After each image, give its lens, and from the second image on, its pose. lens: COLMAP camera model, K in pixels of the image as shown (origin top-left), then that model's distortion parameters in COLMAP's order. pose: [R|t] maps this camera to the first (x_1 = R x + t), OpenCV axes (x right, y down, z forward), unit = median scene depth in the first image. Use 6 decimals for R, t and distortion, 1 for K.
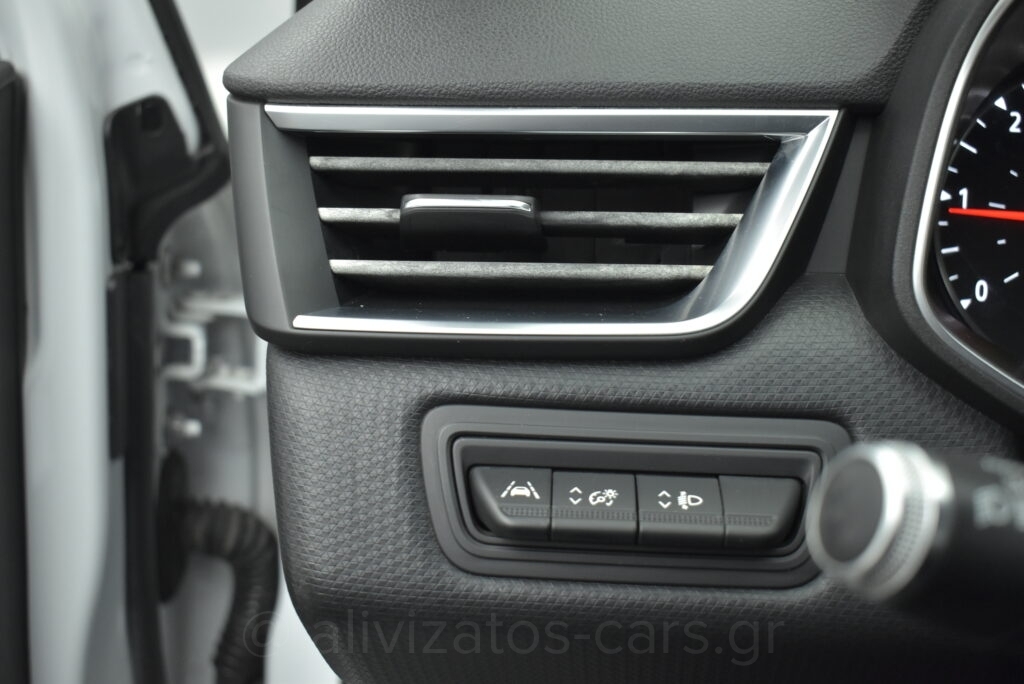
lens RADIAL K [[1269.6, 0, 512.0], [0, 1269.6, 342.0], [0, 0, 1]] dist [-0.008138, -0.017977]
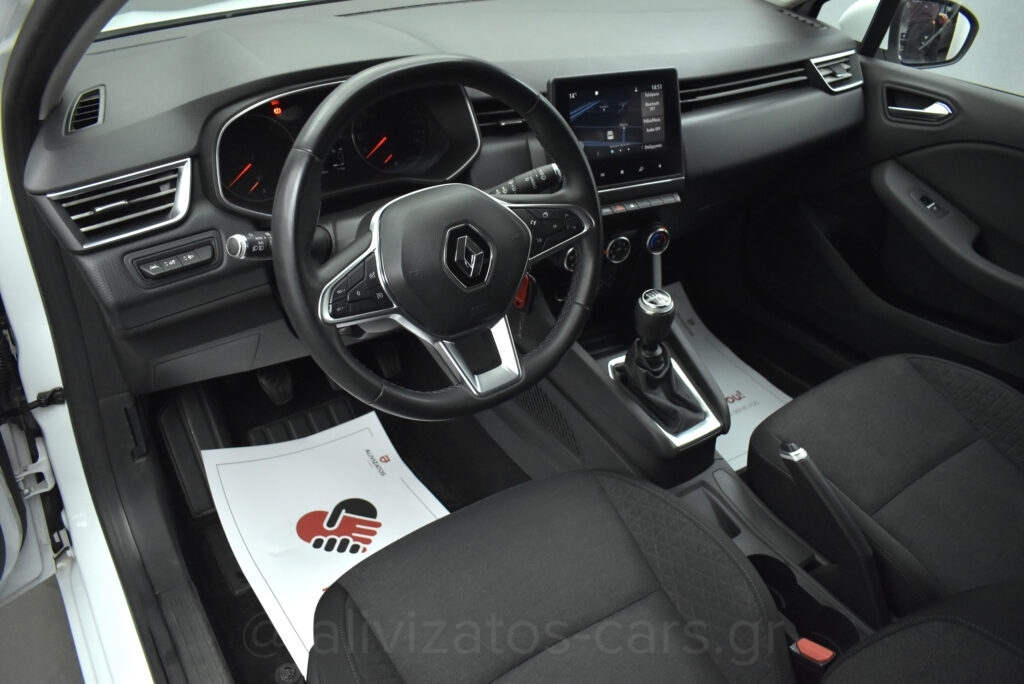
lens RADIAL K [[787.6, 0, 512.0], [0, 787.6, 342.0], [0, 0, 1]] dist [-0.101897, 0.012732]
pose [[0.725003, -0.380785, 0.573911, -0.658451], [0.207926, 0.915398, 0.344693, -0.278817], [-0.656611, -0.130573, 0.742841, -1.662456]]
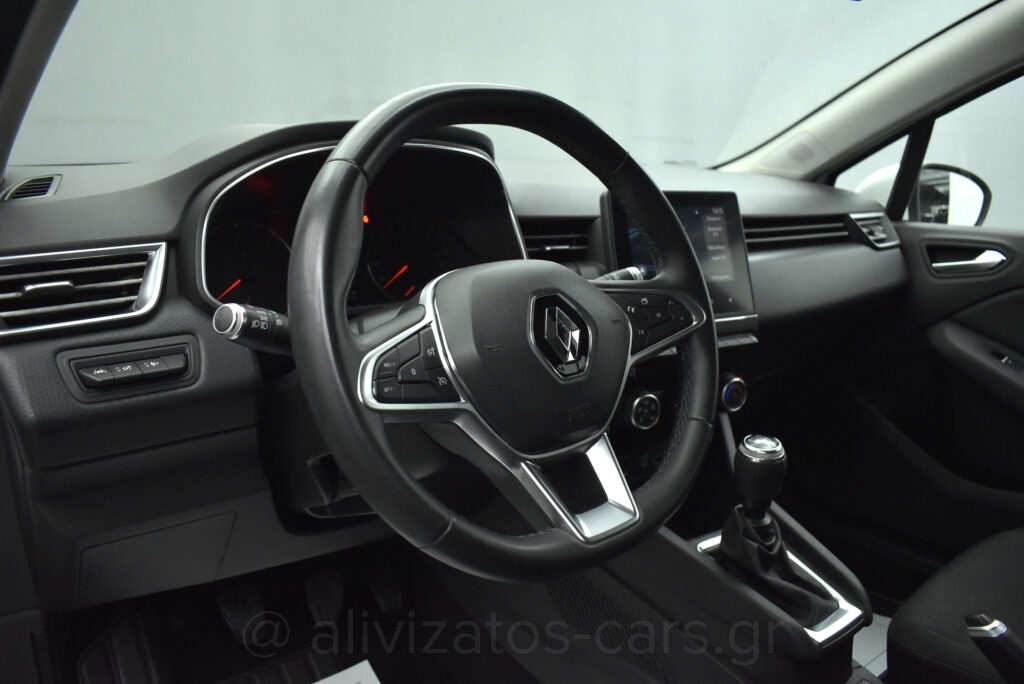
lens RADIAL K [[787.6, 0, 512.0], [0, 787.6, 342.0], [0, 0, 1]] dist [-0.101897, 0.012732]
pose [[0.669990, -0.169784, 0.722694, -0.583550], [0.240089, 0.970735, 0.005477, 0.250853], [-0.702475, 0.169842, 0.691146, -0.873939]]
